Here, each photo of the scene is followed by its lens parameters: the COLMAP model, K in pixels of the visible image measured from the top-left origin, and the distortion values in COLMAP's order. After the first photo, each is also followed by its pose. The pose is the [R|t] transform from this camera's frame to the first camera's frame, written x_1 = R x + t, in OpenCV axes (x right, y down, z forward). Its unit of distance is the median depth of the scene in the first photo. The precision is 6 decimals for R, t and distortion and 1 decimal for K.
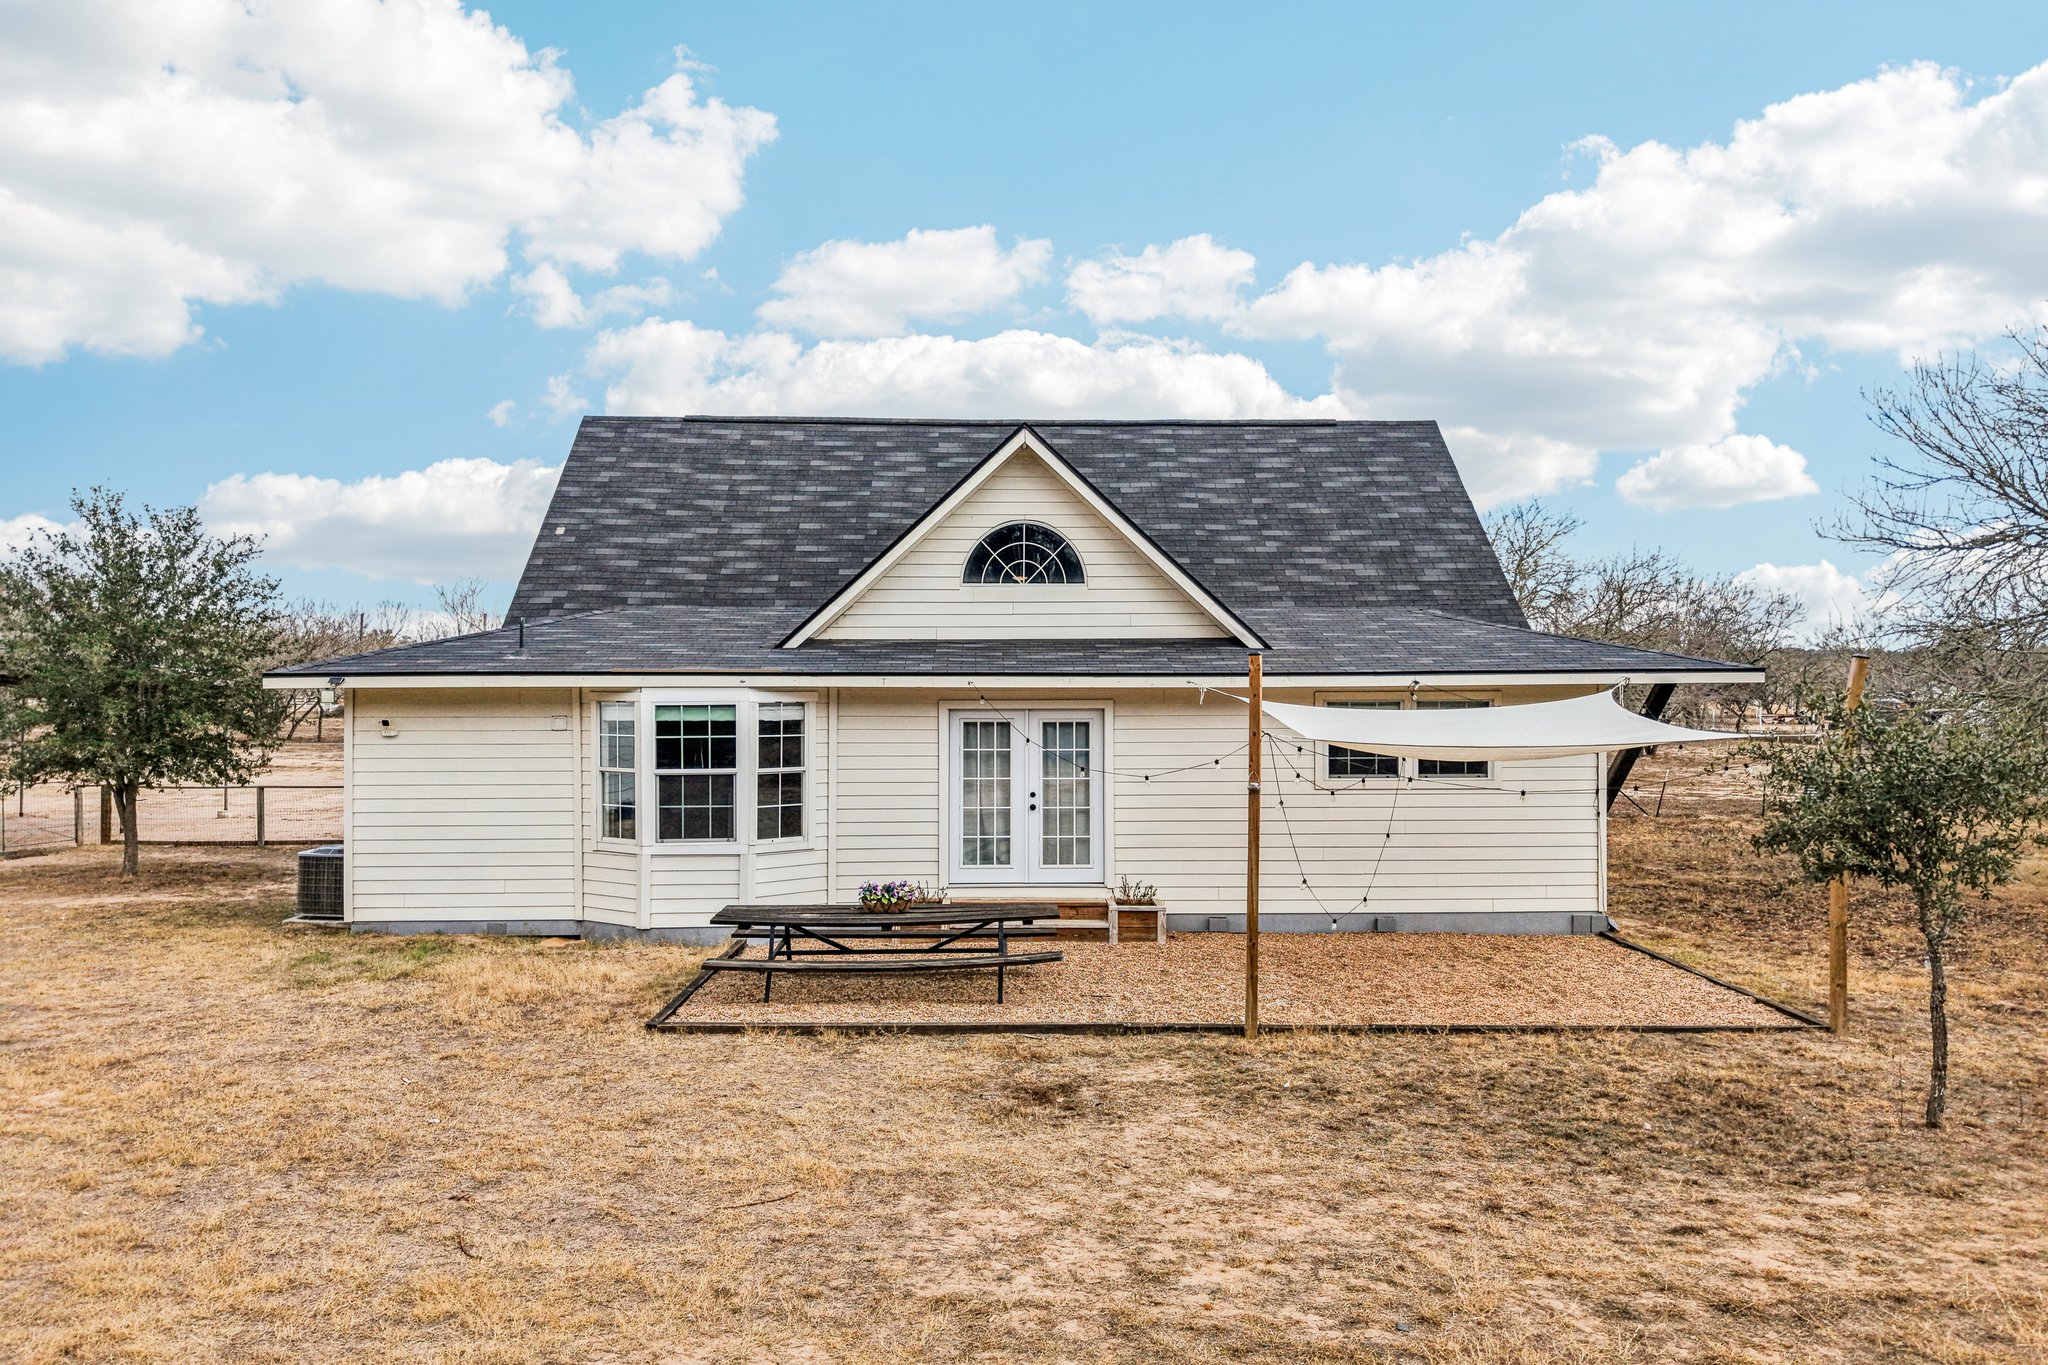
lens RADIAL K [[1370.9, 0, 1034.1], [0, 1370.9, 684.3], [0, 0, 1]] dist [0.021211, -0.022822]
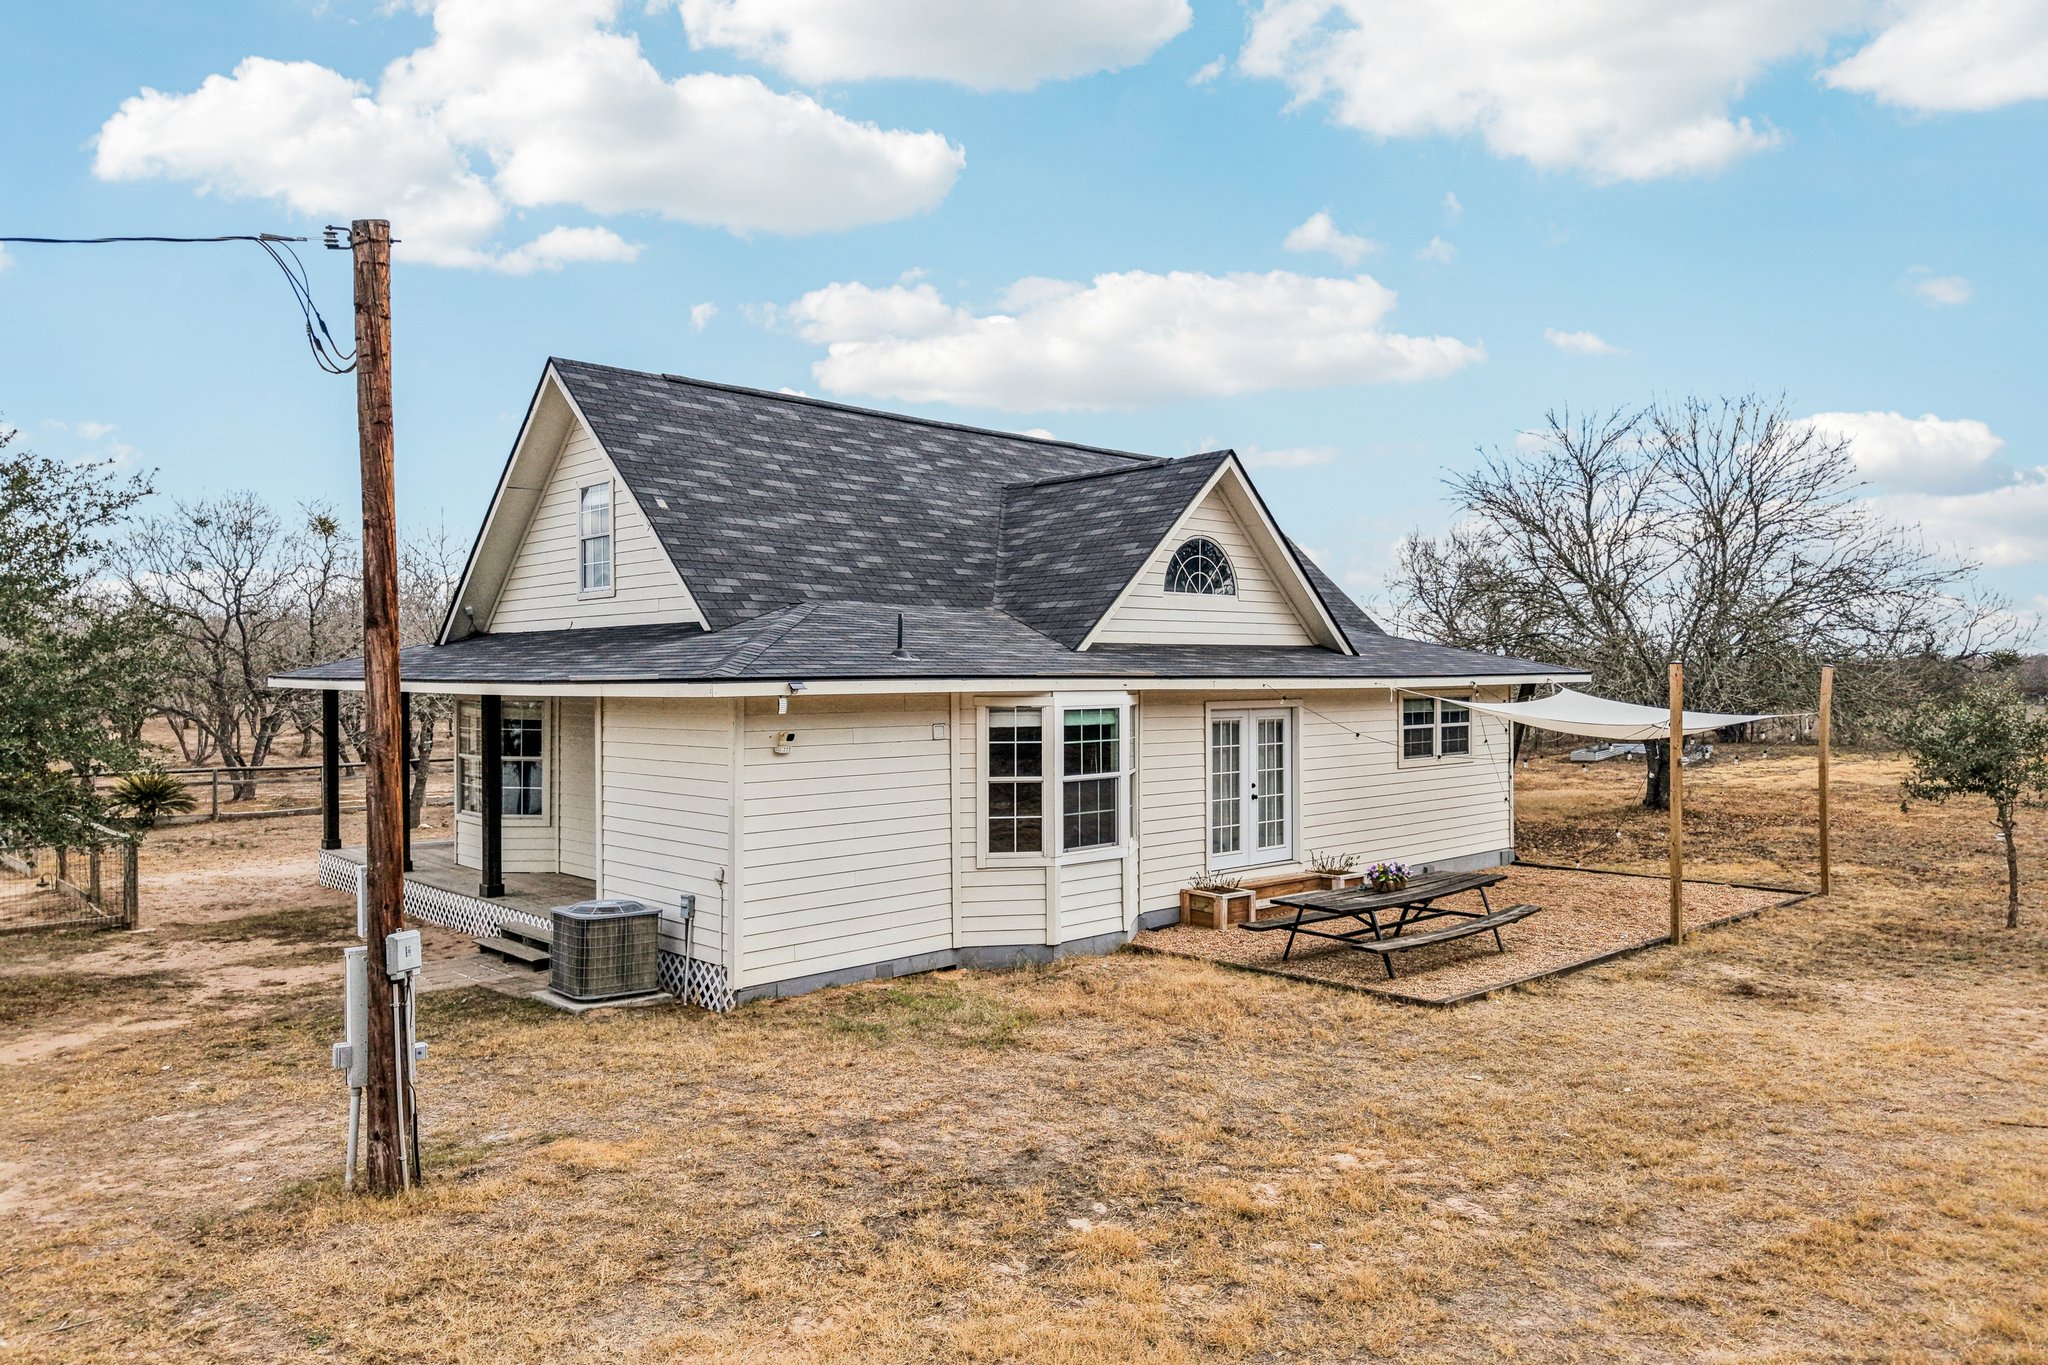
lens RADIAL K [[1370.9, 0, 1034.1], [0, 1370.9, 684.3], [0, 0, 1]] dist [0.021211, -0.022822]
pose [[0.737303, -0.004784, 0.675546, -0.878053], [0.010319, 0.999938, -0.004180, 0.001473], [-0.675484, 0.010053, 0.737306, 0.301257]]
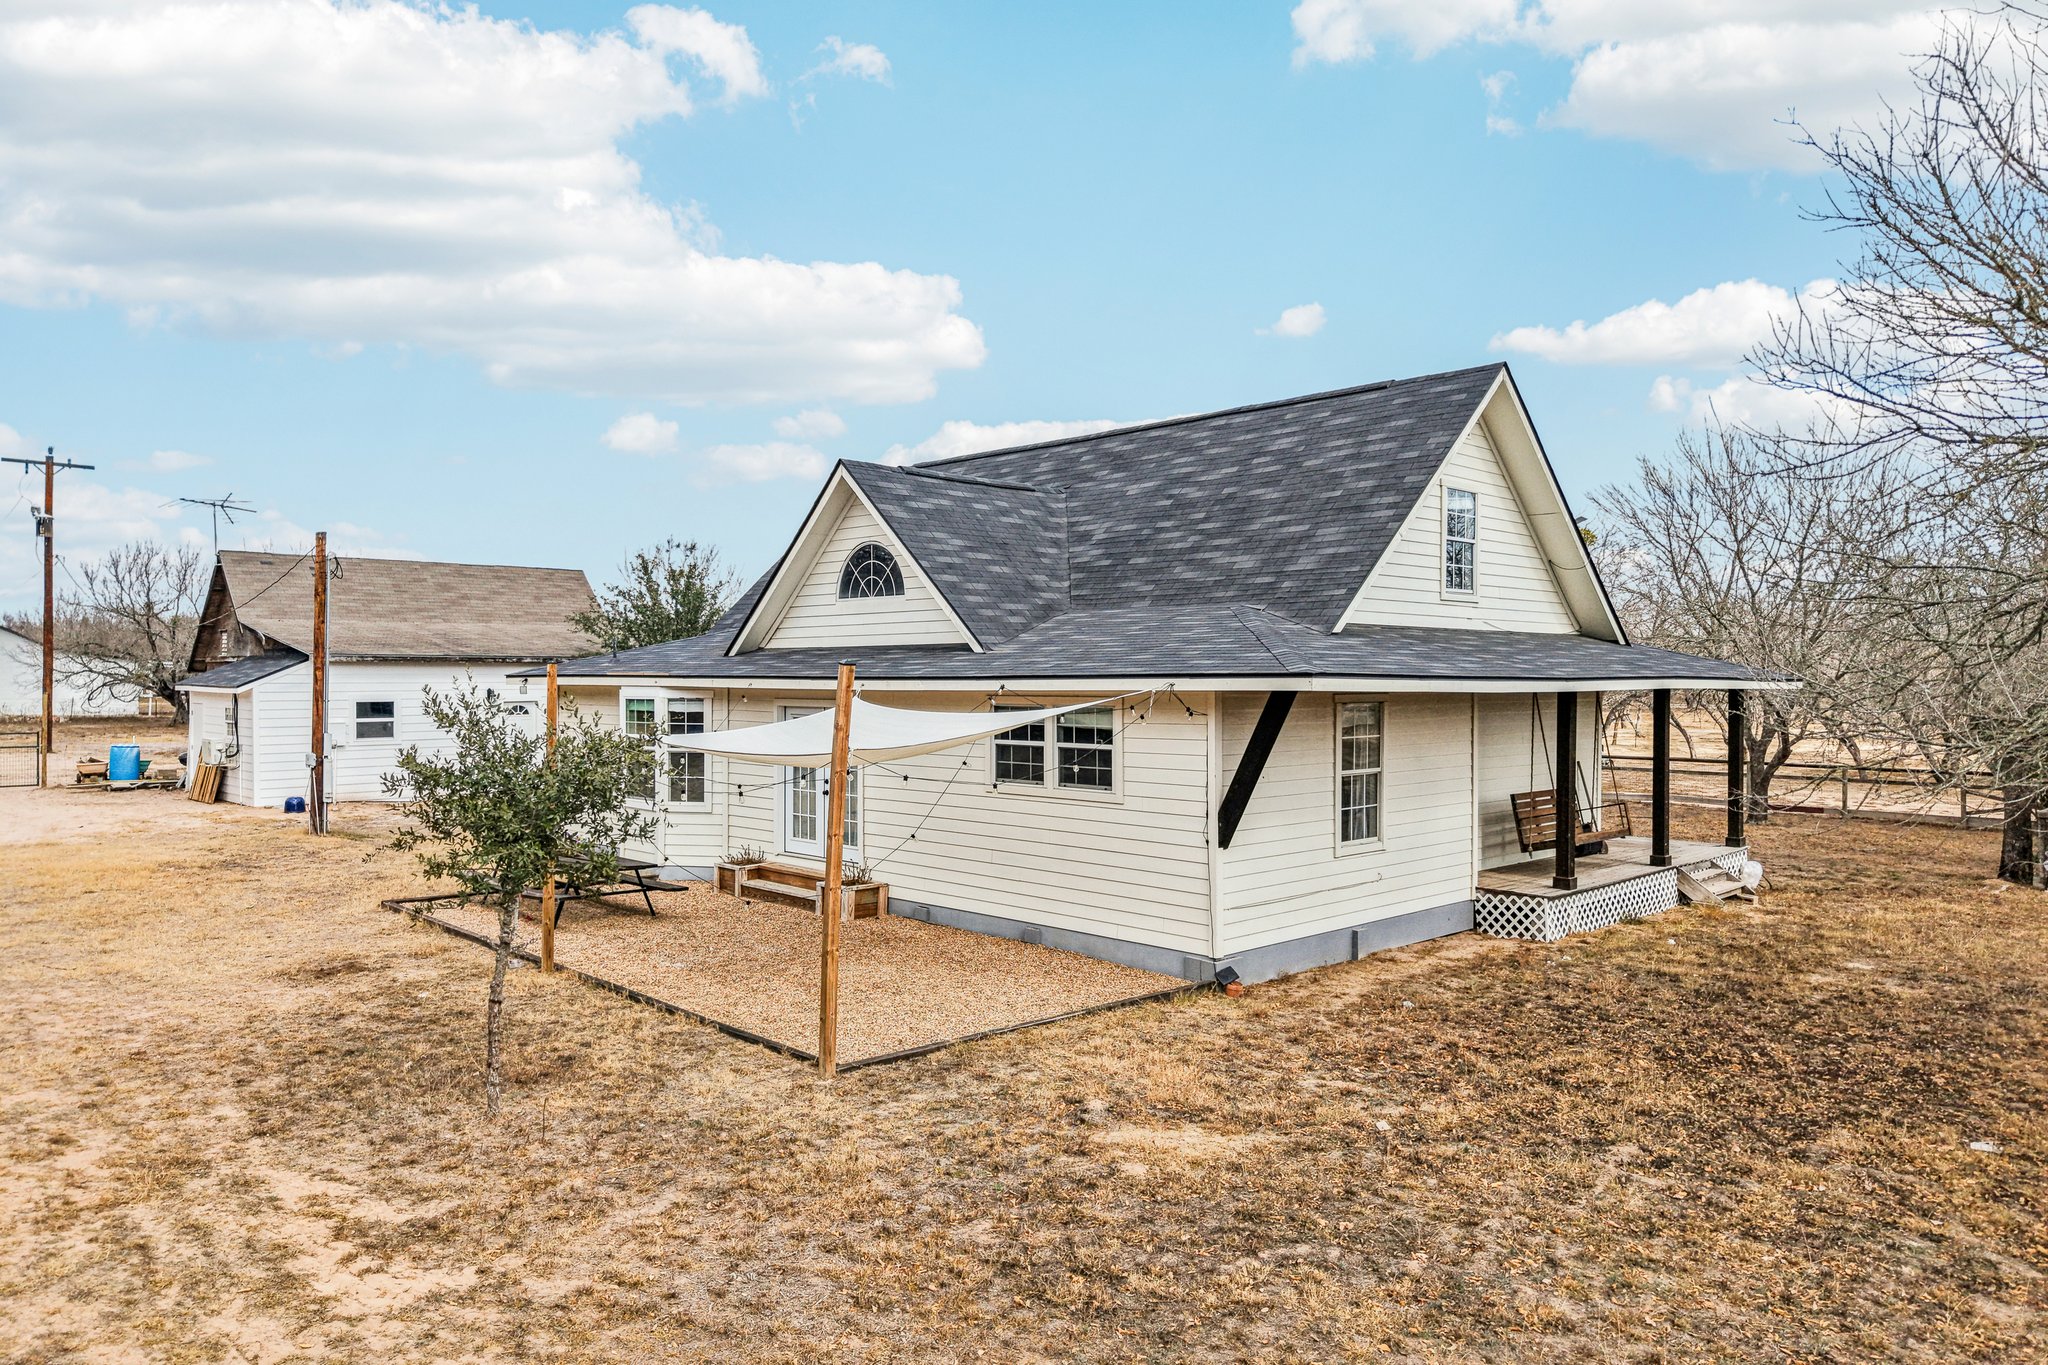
lens RADIAL K [[1370.9, 0, 1034.1], [0, 1370.9, 684.3], [0, 0, 1]] dist [0.021211, -0.022822]
pose [[0.691534, 0.006550, -0.722314, 0.949344], [-0.005860, 0.999977, 0.003458, -0.006338], [0.722320, 0.001841, 0.691557, 0.325981]]
